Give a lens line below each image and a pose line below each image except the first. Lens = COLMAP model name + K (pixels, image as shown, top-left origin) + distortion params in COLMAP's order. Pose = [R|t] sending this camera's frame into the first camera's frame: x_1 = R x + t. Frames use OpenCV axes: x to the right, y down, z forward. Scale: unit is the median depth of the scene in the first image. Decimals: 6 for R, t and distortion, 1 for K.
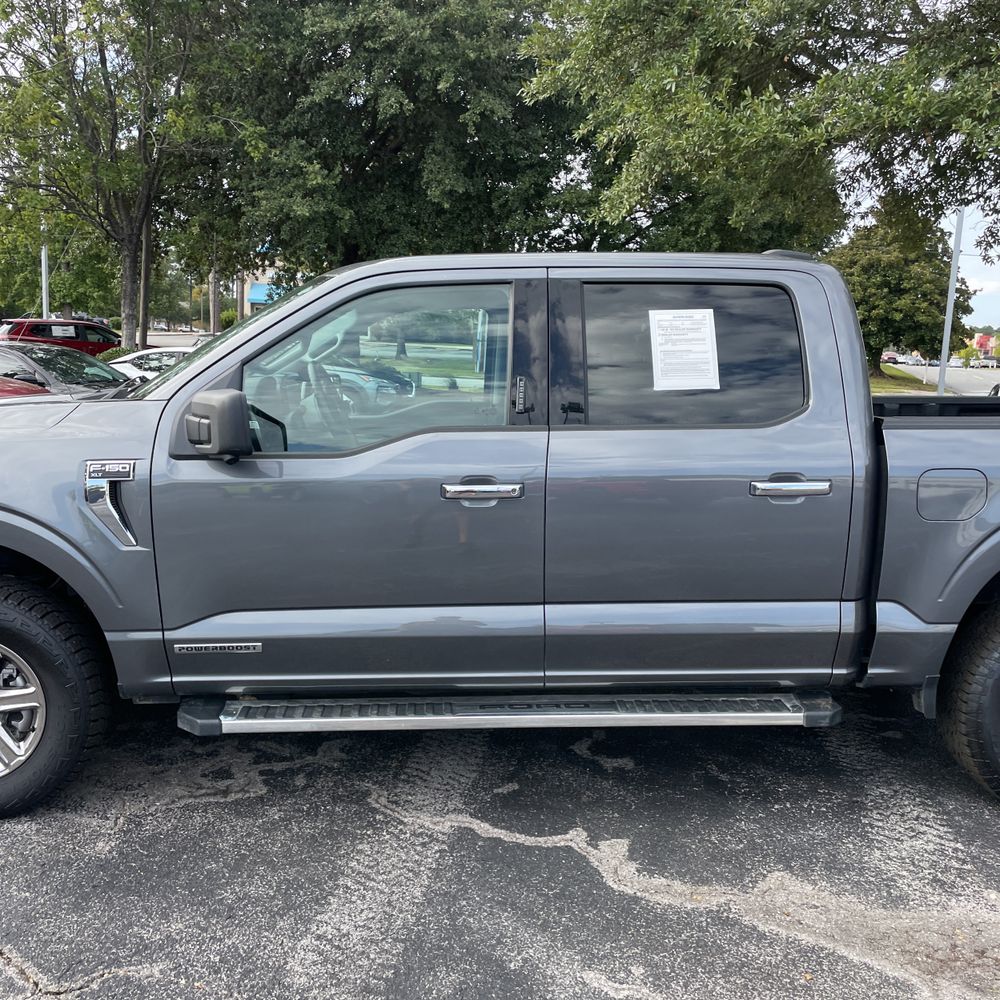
lens RADIAL K [[1052.5, 0, 496.5], [0, 1052.5, 537.5], [0, 0, 1]] dist [0.104398, -0.192690]
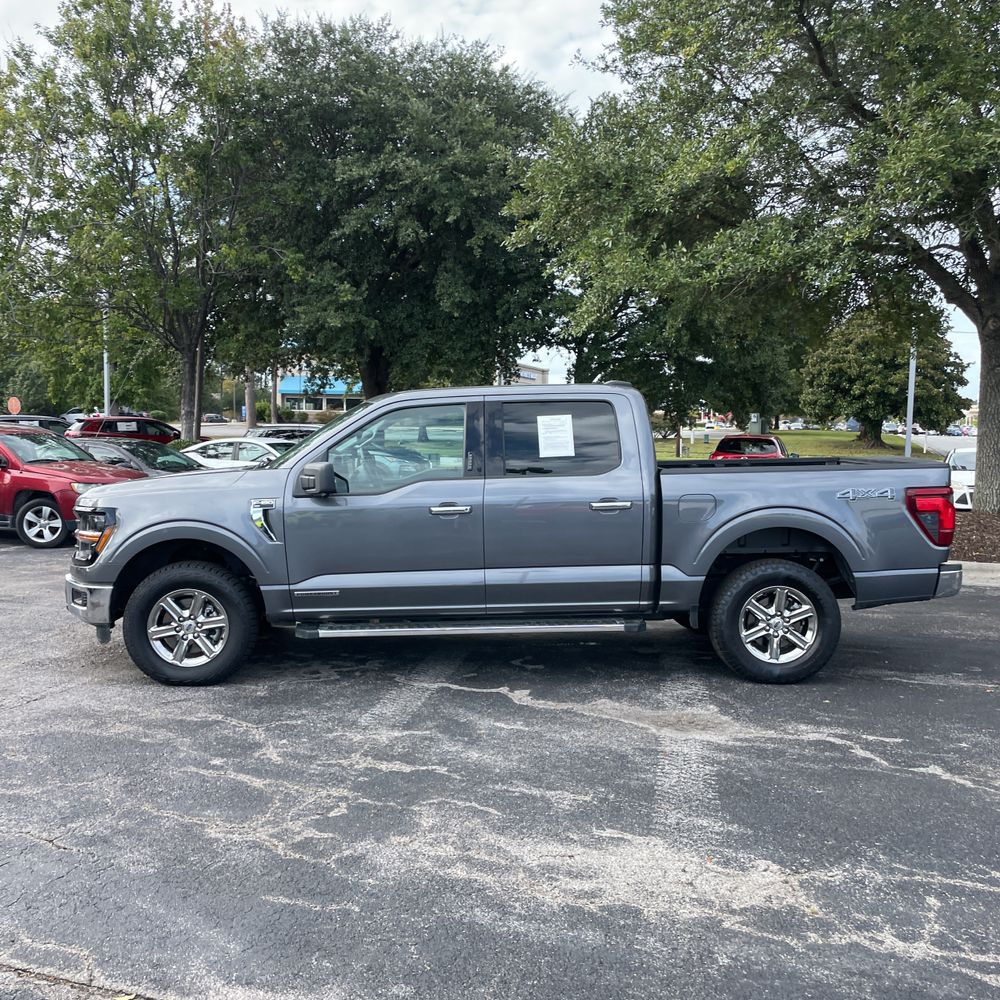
lens RADIAL K [[1017.1, 0, 496.0], [0, 1017.1, 504.7], [0, 0, 1]] dist [0.088481, -0.123687]
pose [[0.999511, -0.024843, -0.018995, 0.098192], [0.022751, 0.994385, -0.103345, 0.131604], [0.021455, 0.102862, 0.994464, -0.805607]]
